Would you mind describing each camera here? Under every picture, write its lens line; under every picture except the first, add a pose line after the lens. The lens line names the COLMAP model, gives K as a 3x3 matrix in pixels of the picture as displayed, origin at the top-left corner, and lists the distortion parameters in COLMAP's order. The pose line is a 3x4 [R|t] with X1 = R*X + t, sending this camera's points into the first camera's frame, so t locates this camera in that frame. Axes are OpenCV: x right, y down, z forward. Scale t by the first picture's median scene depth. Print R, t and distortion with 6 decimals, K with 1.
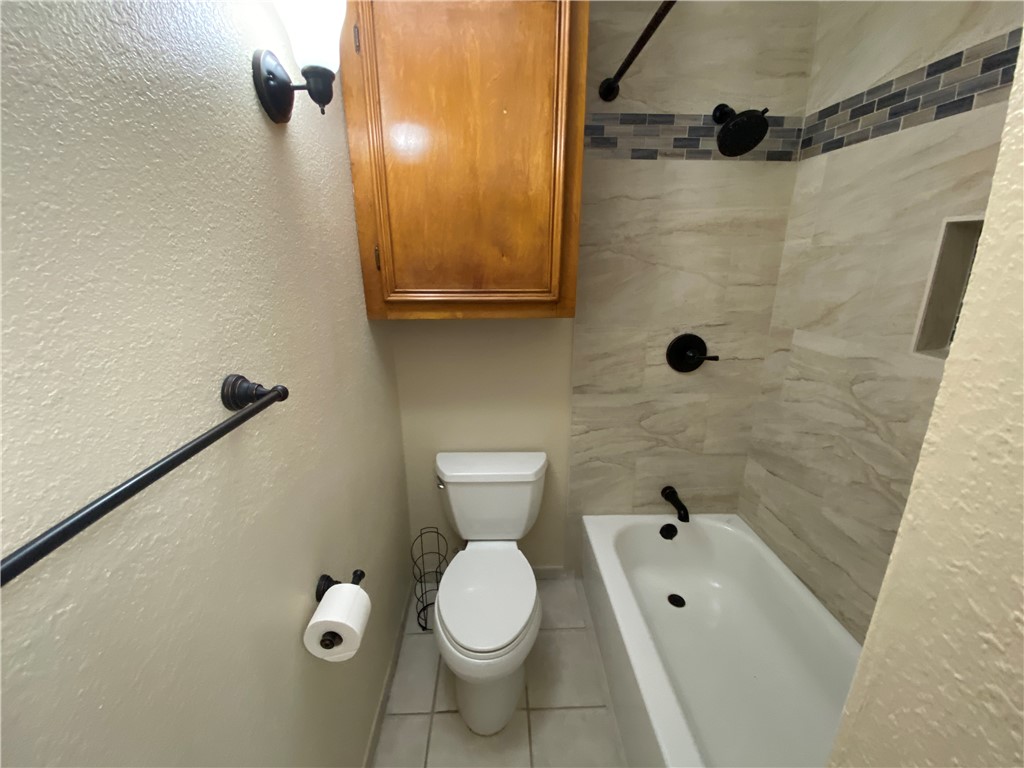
lens RADIAL K [[419.2, 0, 509.9], [0, 419.2, 380.7], [0, 0, 1]] dist [-0.002995, -0.003448]
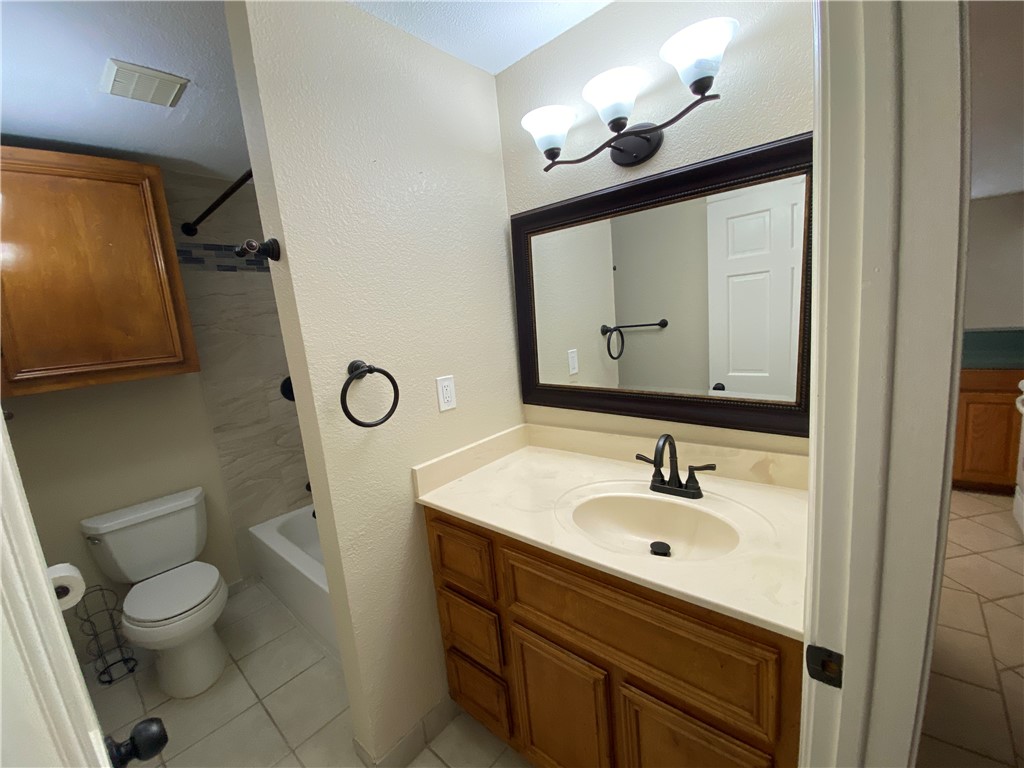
lens RADIAL K [[419.2, 0, 514.4], [0, 419.2, 388.6], [0, 0, 1]] dist [-0.002995, -0.003448]
pose [[0.684558, -0.177169, 0.707101, -0.135941], [0.293363, 0.954954, -0.044740, 0.288381], [-0.667322, 0.238064, 0.705696, -0.744881]]
